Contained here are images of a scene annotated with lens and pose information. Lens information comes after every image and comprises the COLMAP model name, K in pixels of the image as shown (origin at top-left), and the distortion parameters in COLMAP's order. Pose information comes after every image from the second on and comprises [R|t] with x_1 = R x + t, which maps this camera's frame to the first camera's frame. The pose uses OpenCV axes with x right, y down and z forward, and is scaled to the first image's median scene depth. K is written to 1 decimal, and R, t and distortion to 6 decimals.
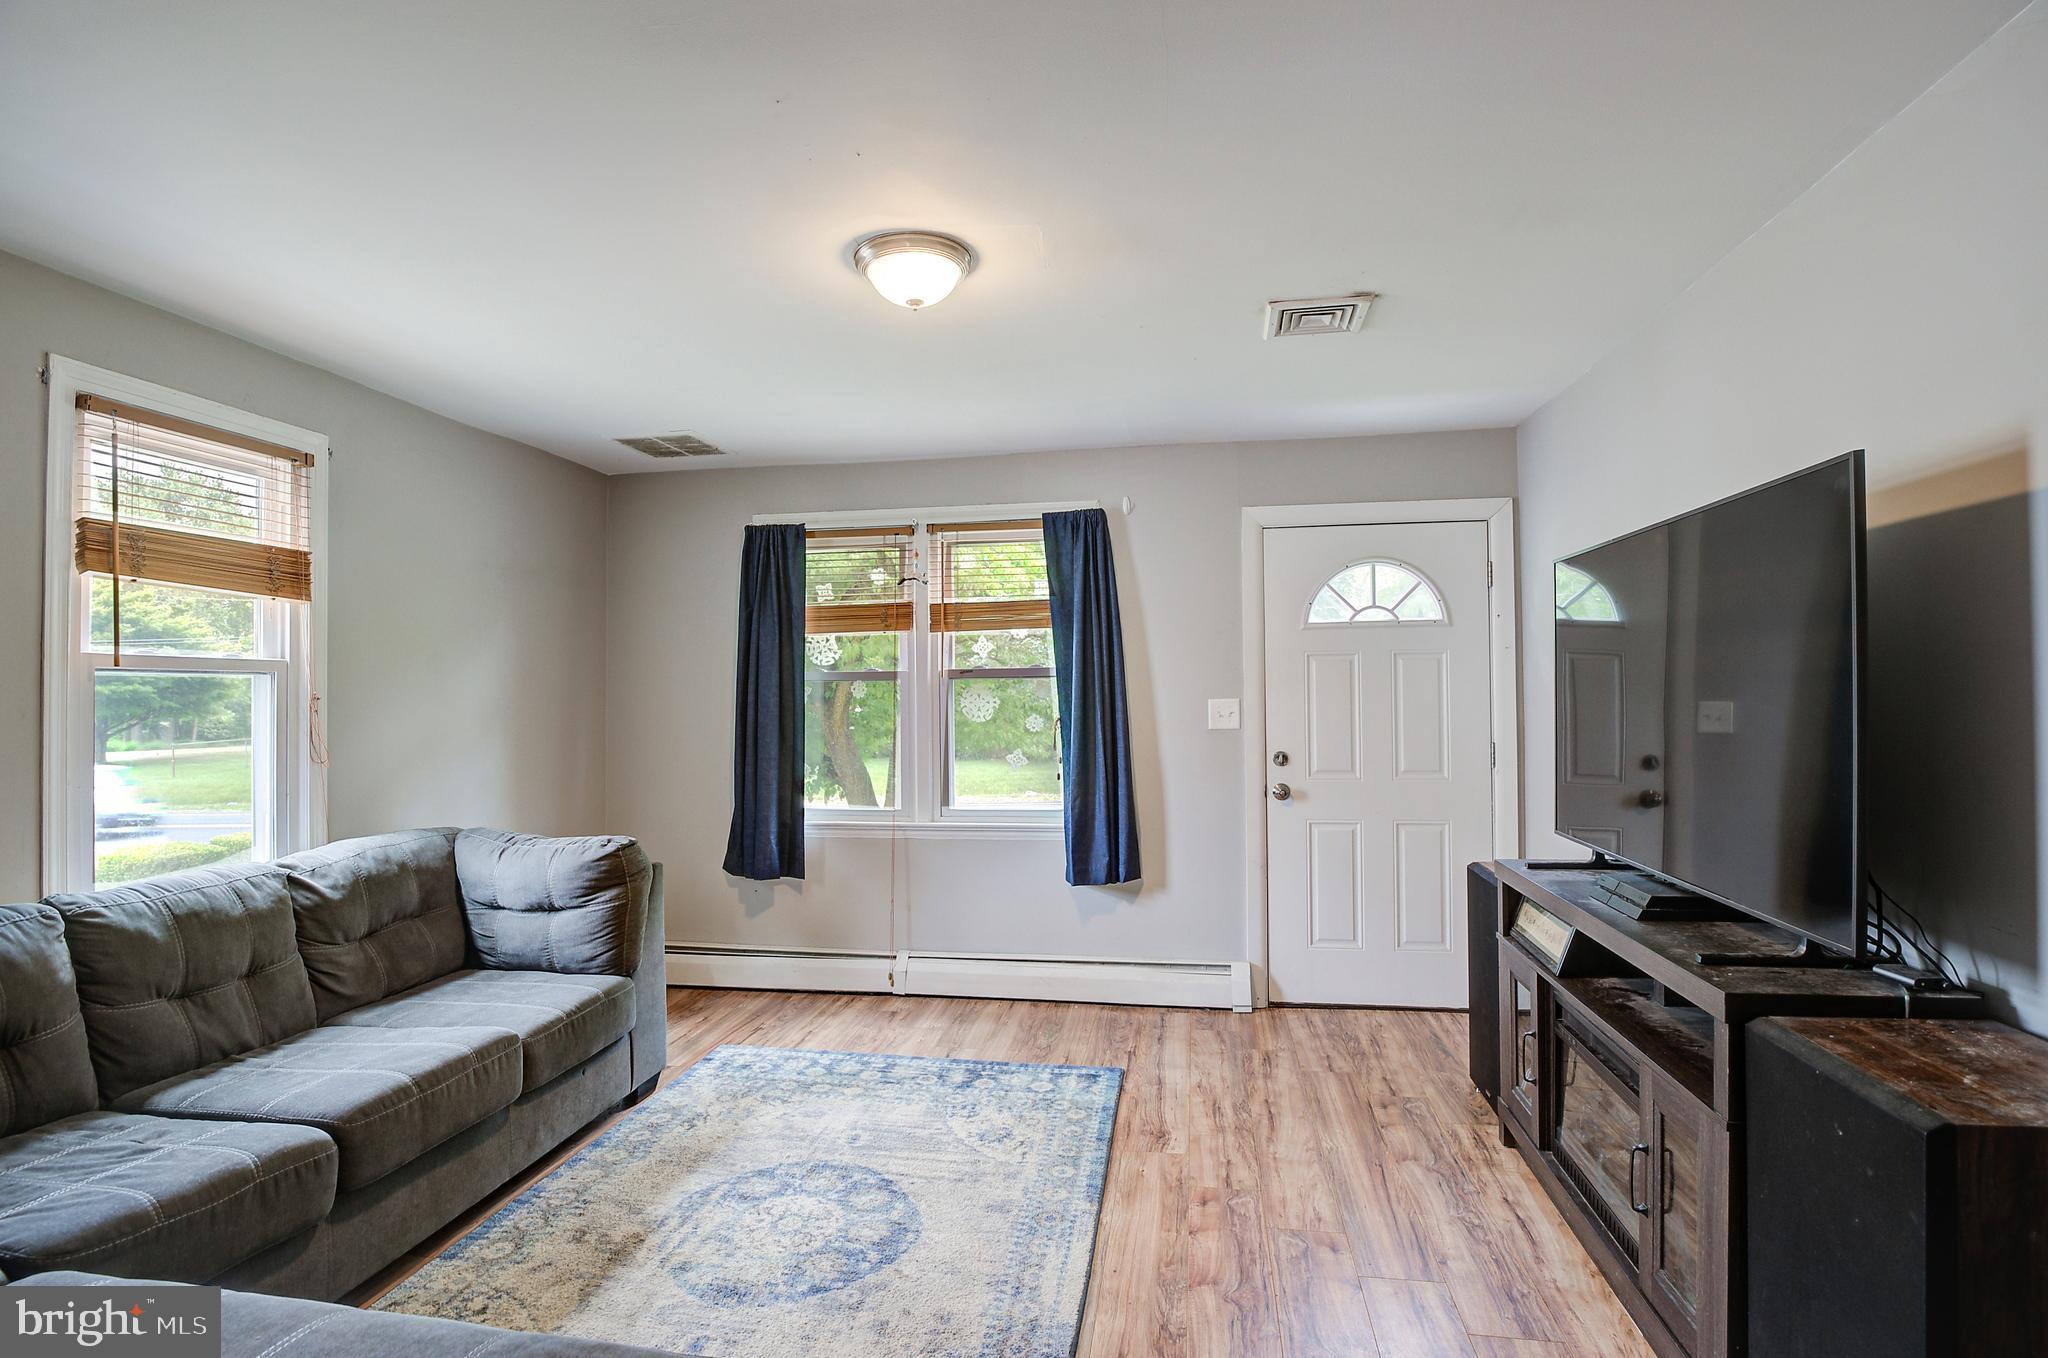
lens RADIAL K [[1002.5, 0, 1021.8], [0, 1002.5, 679.3], [0, 0, 1]] dist [-0.029924, -0.000965]
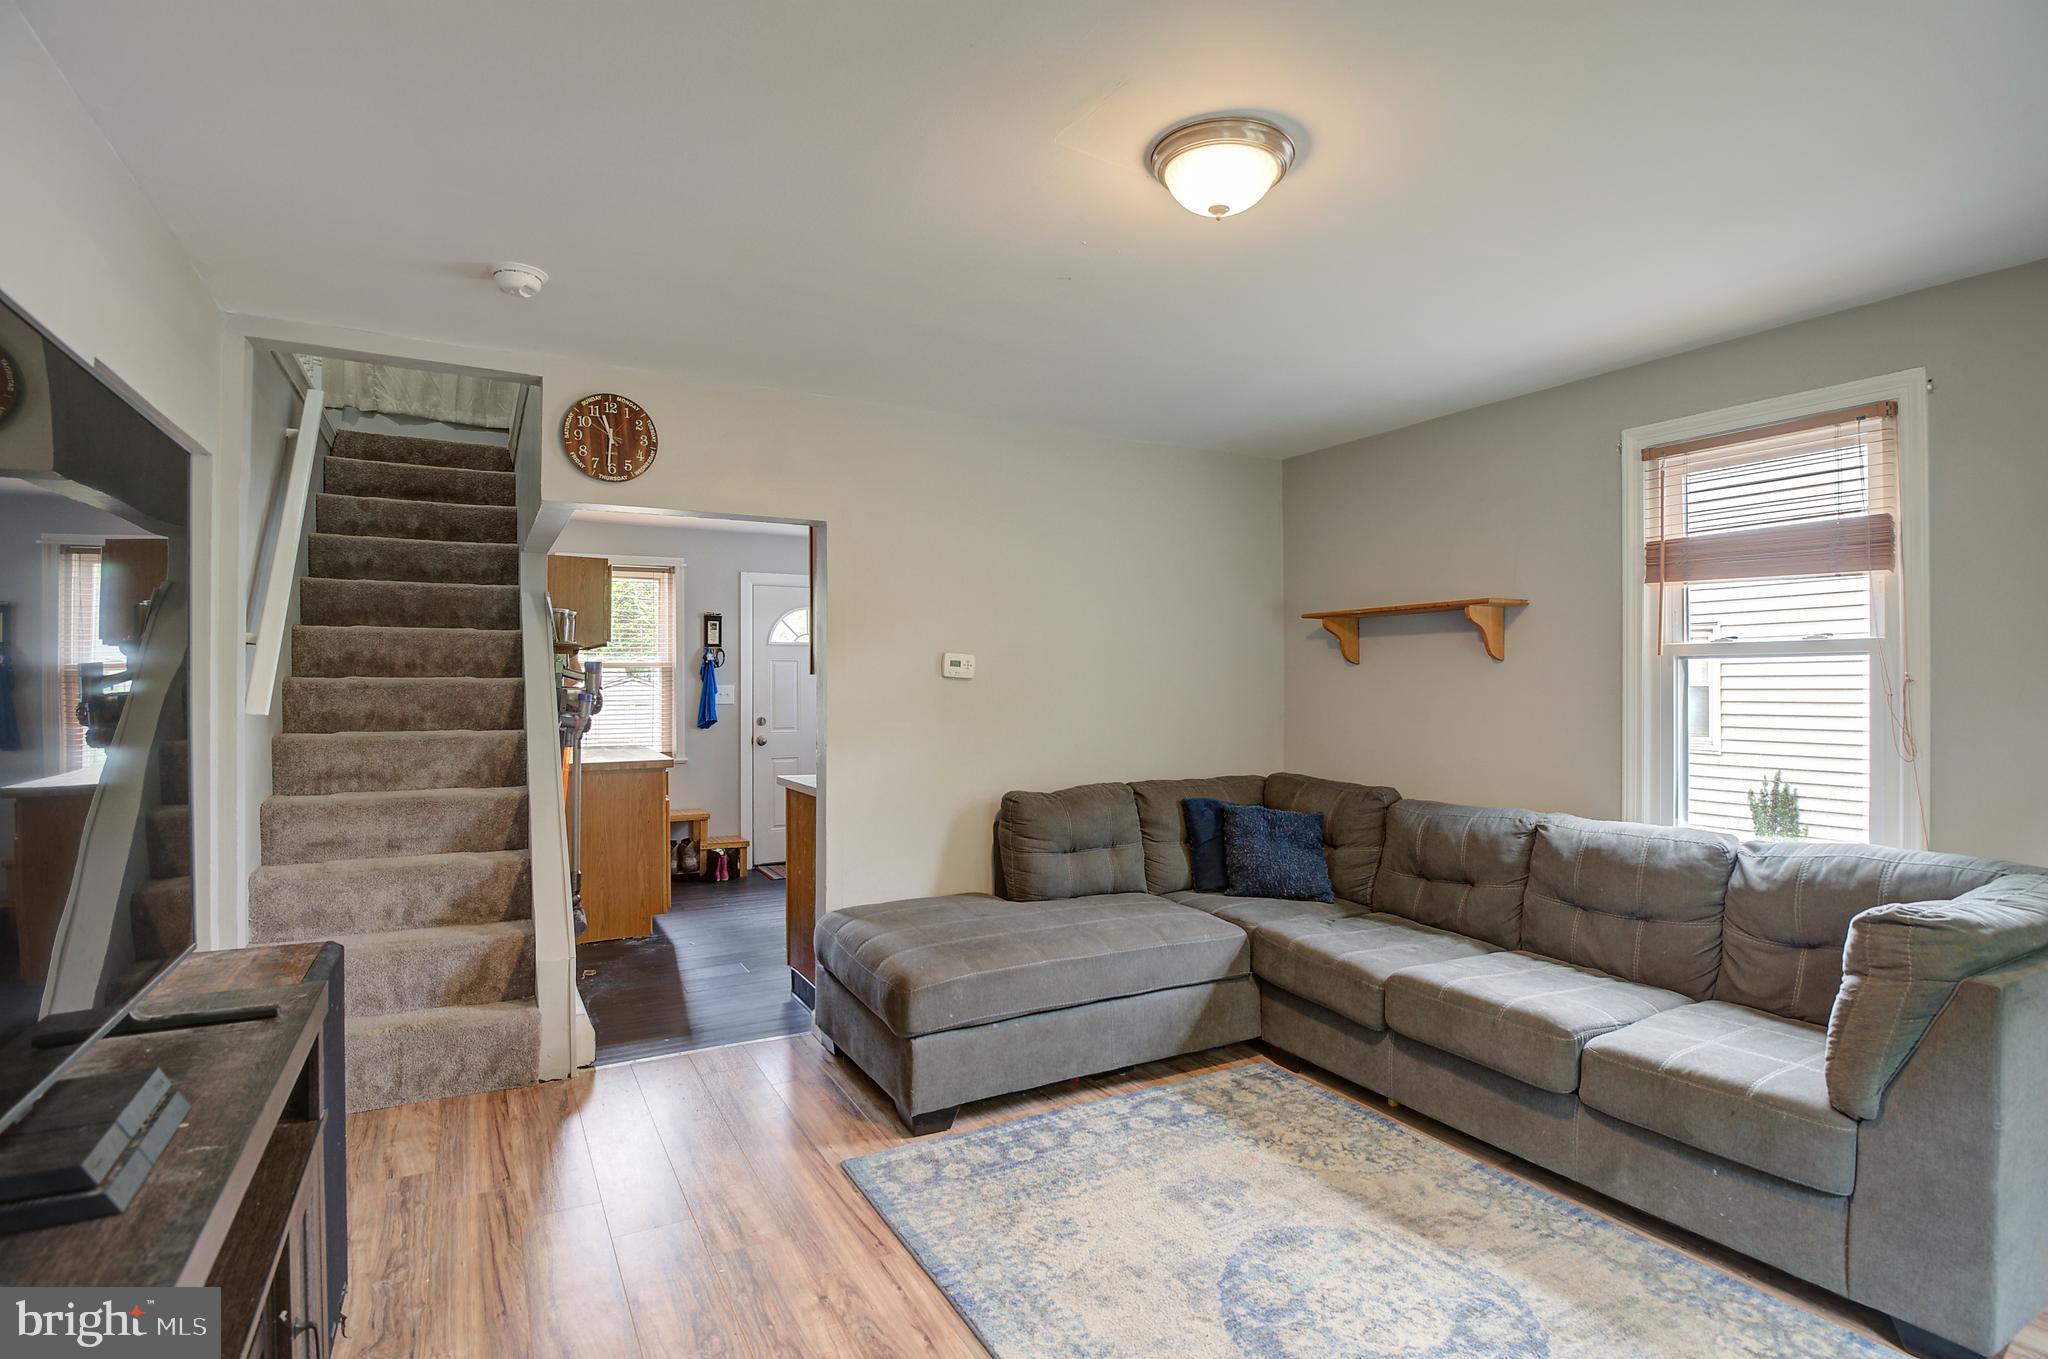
lens RADIAL K [[1002.5, 0, 1030.1], [0, 1002.5, 678.9], [0, 0, 1]] dist [-0.029924, -0.000965]
pose [[-0.776062, 0.004717, -0.630639, 0.407190], [0.016202, 0.999791, -0.012461, 0.016593], [0.630448, -0.019888, -0.775976, 1.161972]]
